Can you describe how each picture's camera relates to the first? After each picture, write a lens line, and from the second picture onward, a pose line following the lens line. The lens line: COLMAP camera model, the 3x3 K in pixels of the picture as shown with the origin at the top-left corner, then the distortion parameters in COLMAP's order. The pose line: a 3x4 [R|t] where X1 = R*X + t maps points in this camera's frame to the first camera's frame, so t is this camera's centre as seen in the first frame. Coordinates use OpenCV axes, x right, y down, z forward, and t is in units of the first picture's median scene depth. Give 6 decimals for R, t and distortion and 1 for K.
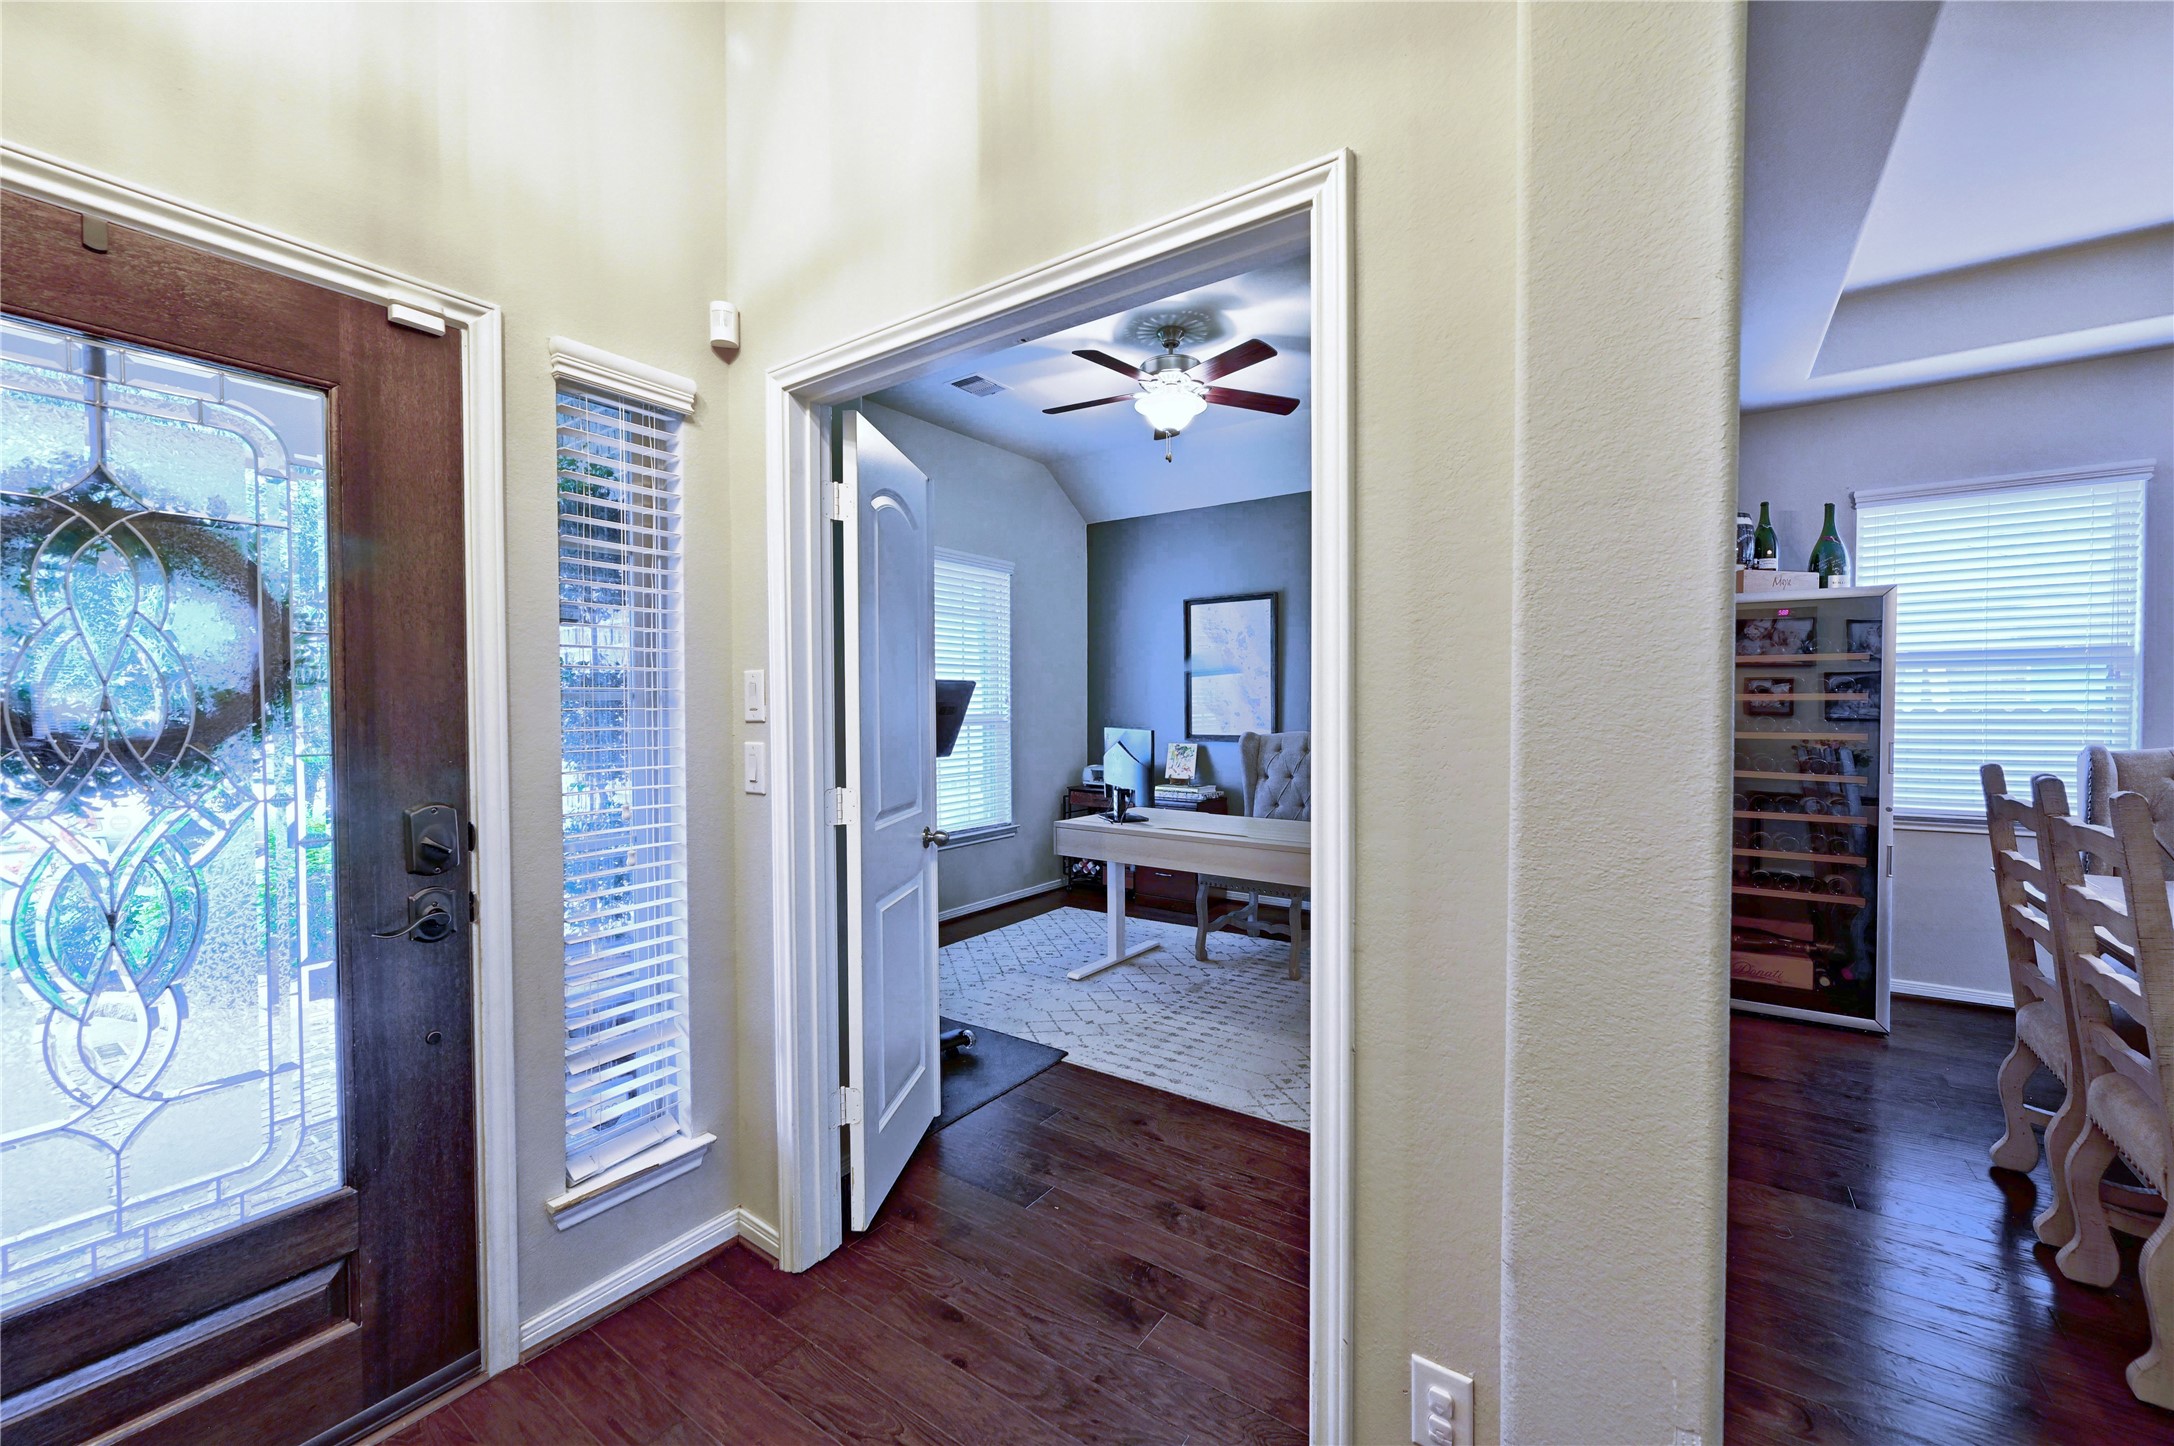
lens RADIAL K [[851.7, 0, 1086.4], [0, 851.7, 723.9], [0, 0, 1]] dist [-0.001012, -0.000284]
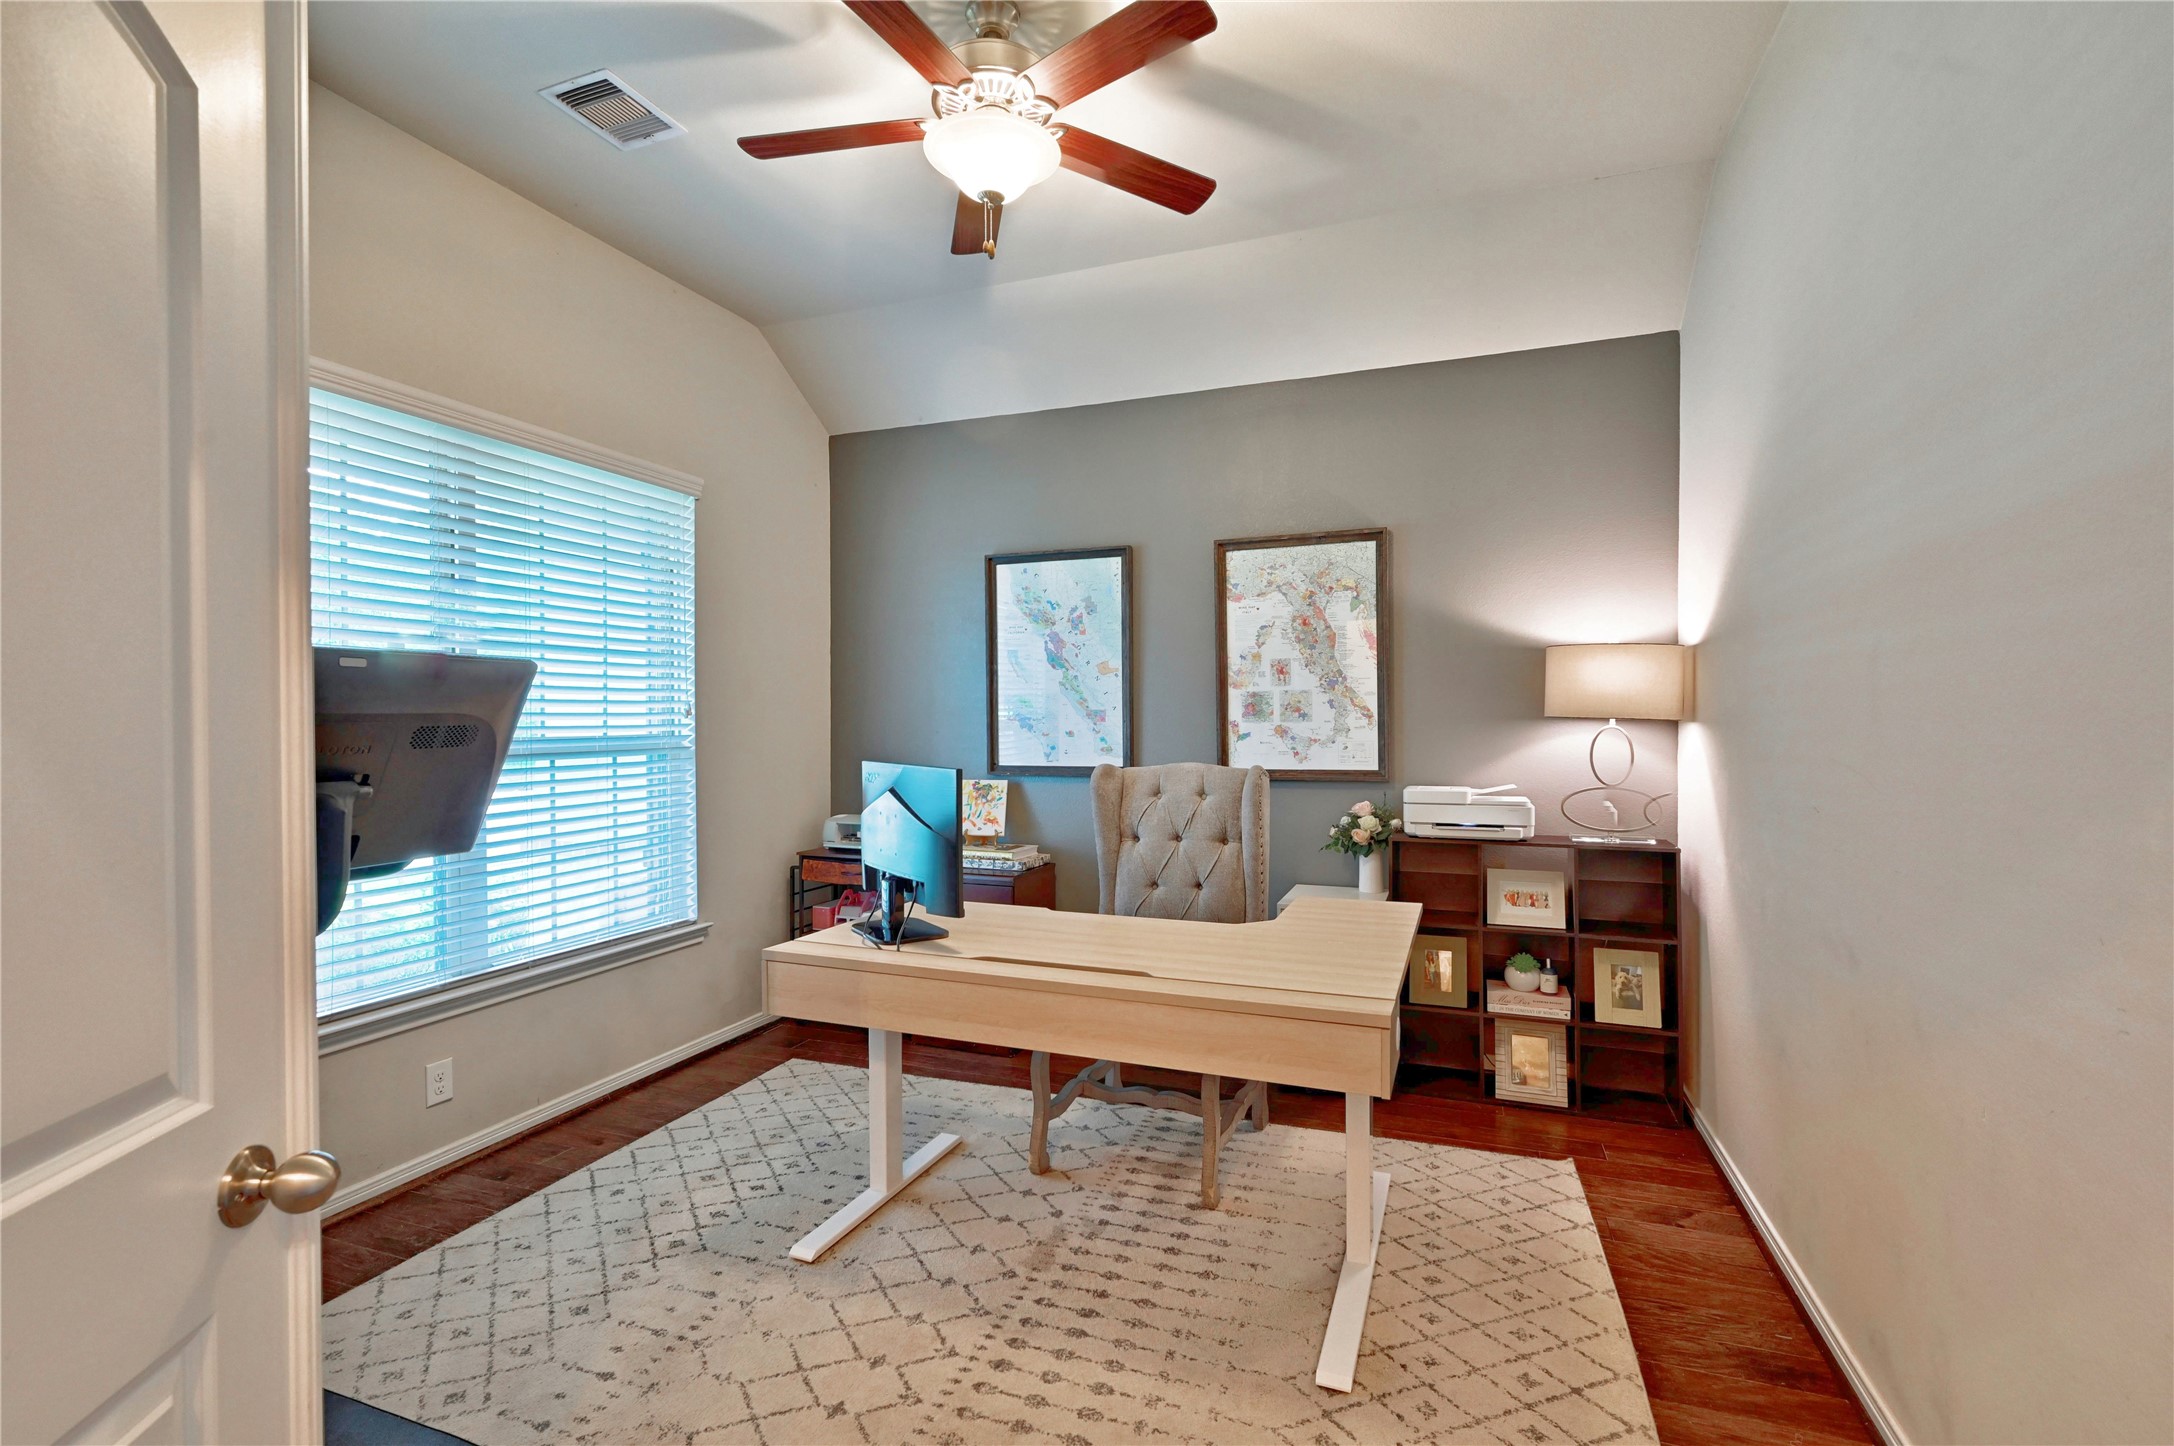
lens RADIAL K [[961.7, 0, 1081.6], [0, 961.7, 726.3], [0, 0, 1]] dist [-0.001469, 0.000118]
pose [[0.967585, -0.001864, 0.252538, 0.001477], [0.005660, 0.999882, -0.014305, -0.008496], [-0.252482, 0.015270, 0.967481, 0.370011]]
